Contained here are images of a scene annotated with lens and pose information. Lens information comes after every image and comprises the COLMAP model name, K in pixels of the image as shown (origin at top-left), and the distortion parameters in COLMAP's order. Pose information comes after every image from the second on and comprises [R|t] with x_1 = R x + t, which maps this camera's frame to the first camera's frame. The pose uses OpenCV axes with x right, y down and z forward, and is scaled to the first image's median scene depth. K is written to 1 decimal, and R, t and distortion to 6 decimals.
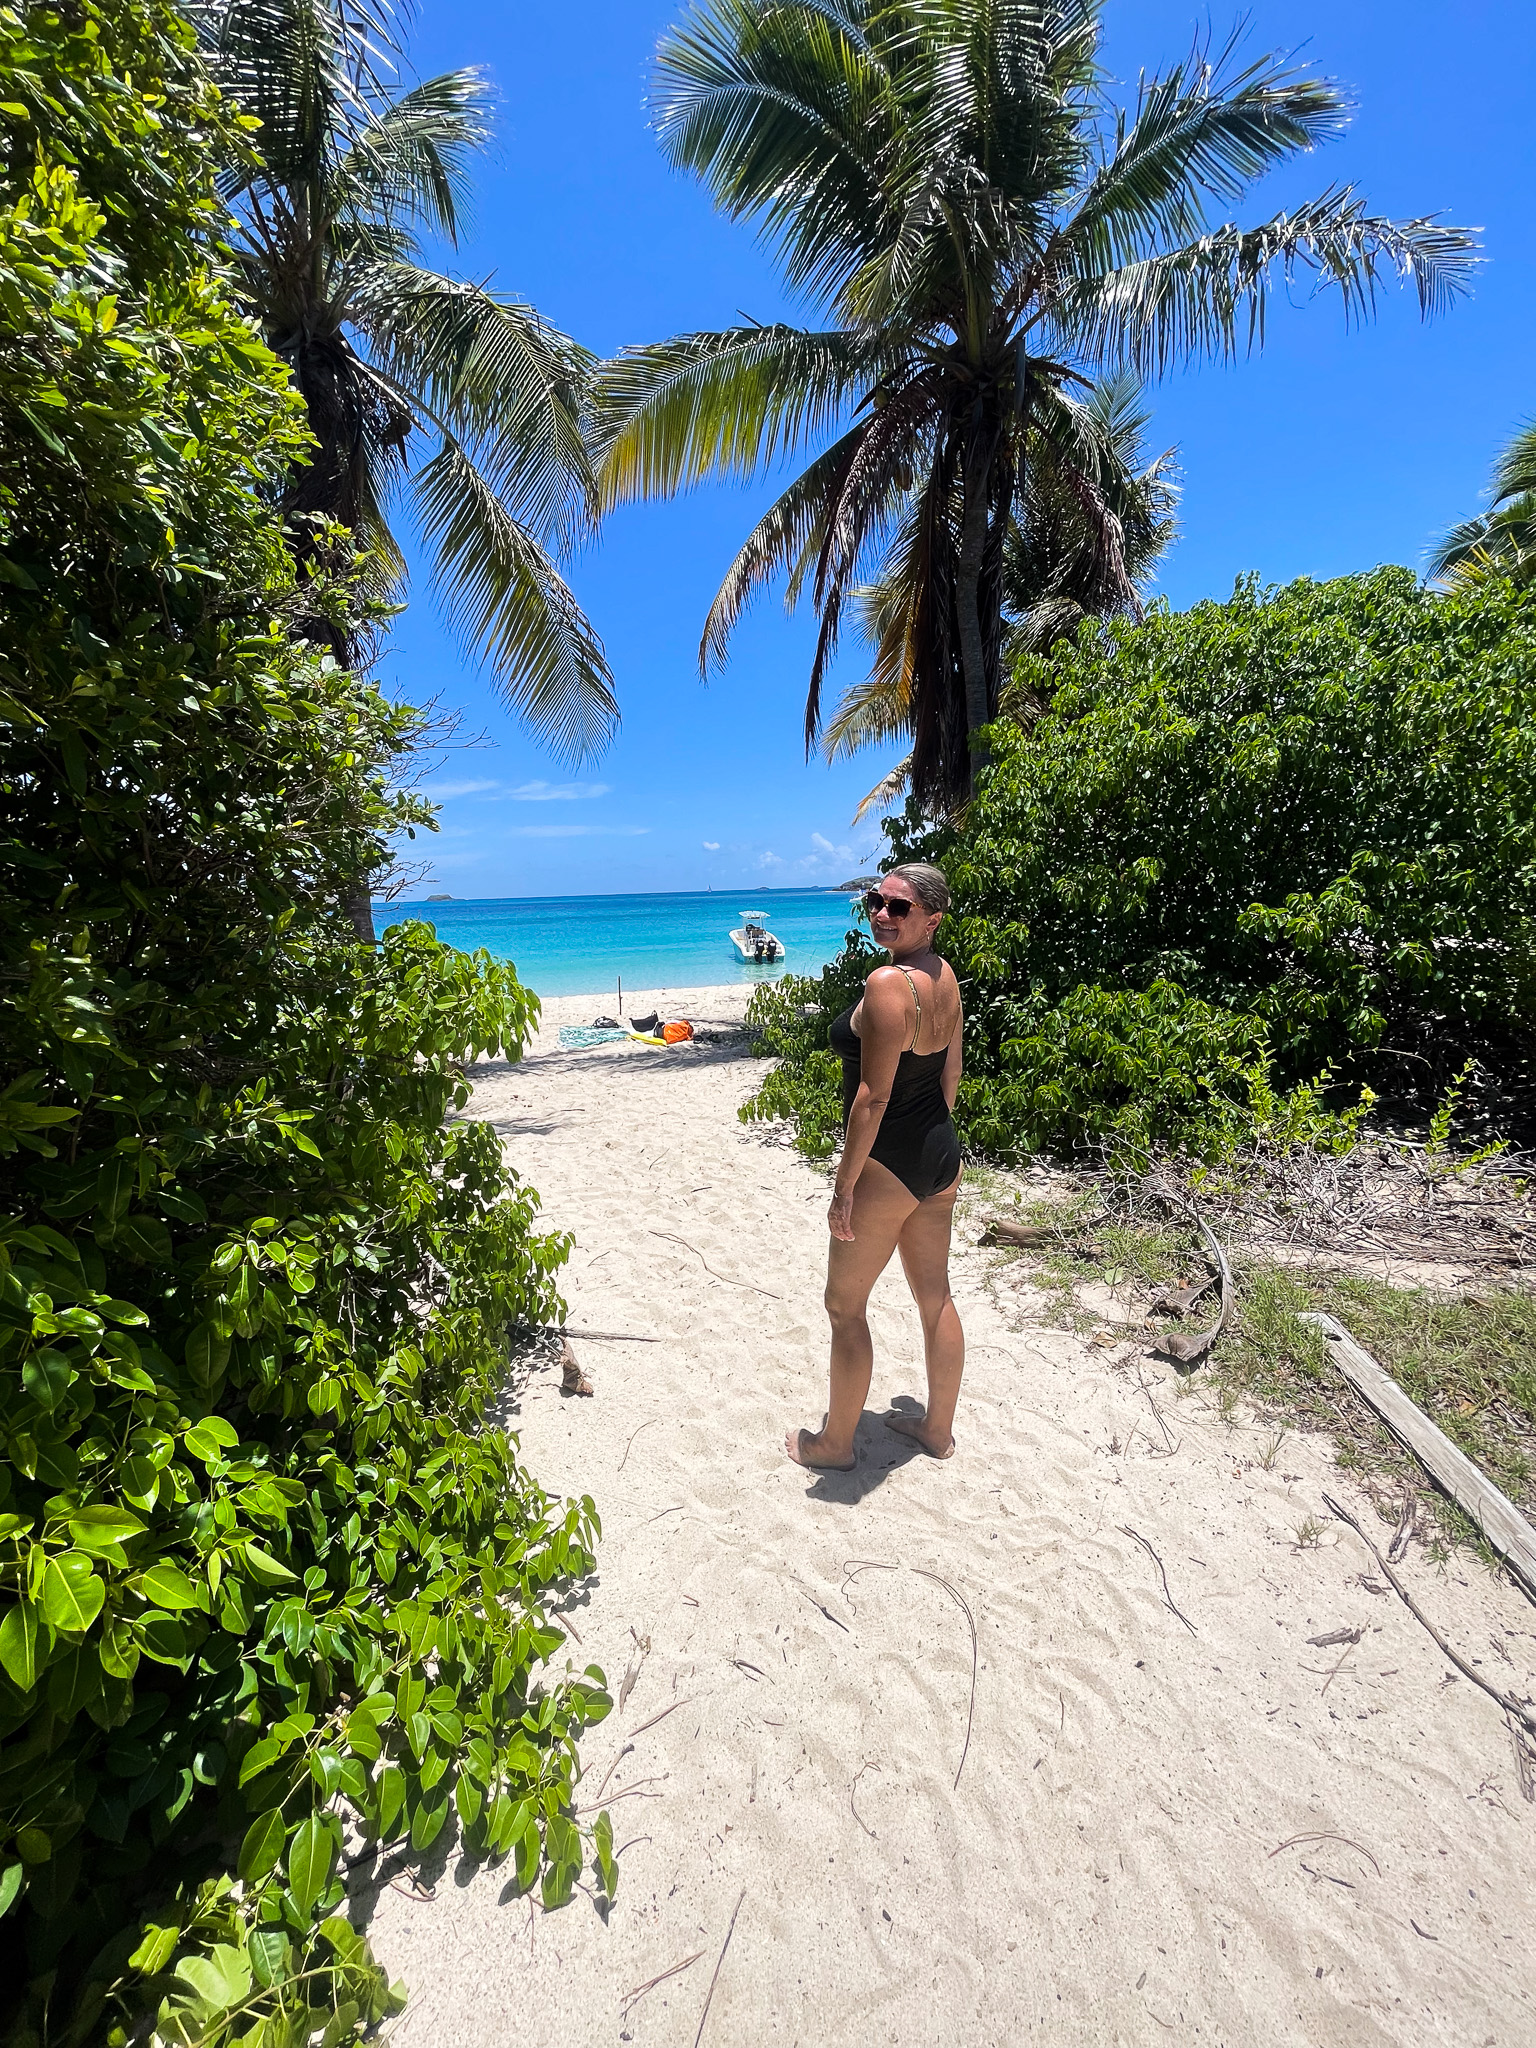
lens RADIAL K [[823.2, 0, 766.0], [0, 823.2, 1010.2], [0, 0, 1]] dist [-0.000036, 0.000471]
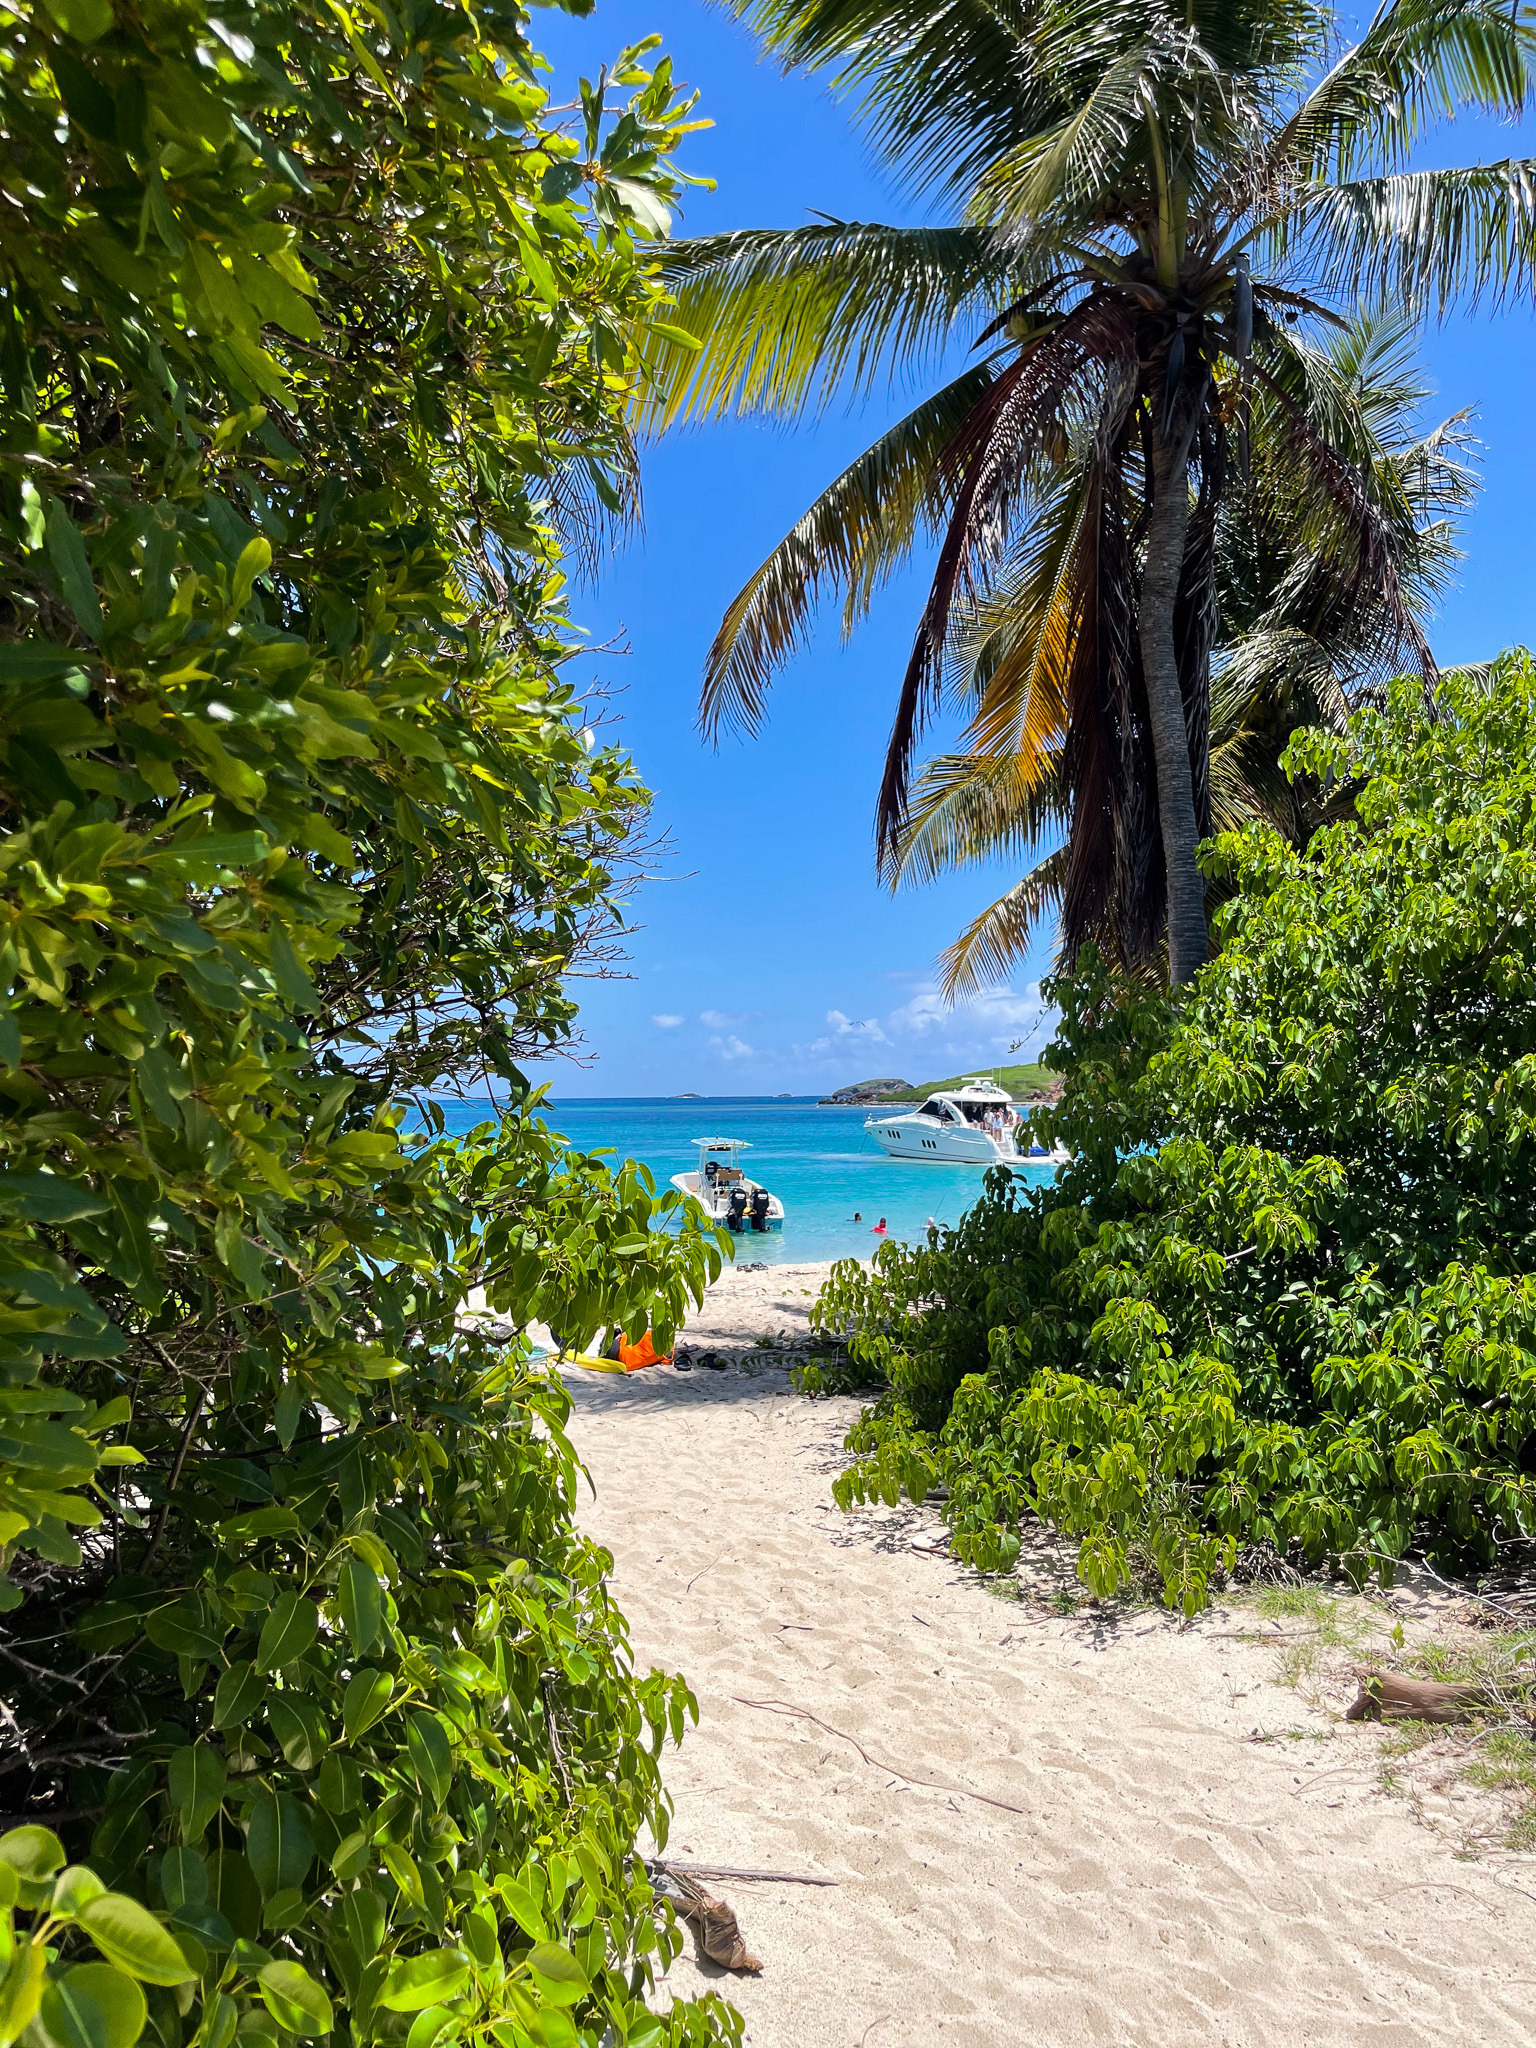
lens RADIAL K [[1554.5, 0, 769.0], [0, 1554.5, 1032.5], [0, 0, 1]] dist [0.025893, -0.031124]
pose [[0.997939, 0.029301, 0.057082, -0.147979], [-0.017988, 0.981724, -0.189460, 0.023105], [-0.061590, 0.188043, 0.980228, -0.079222]]
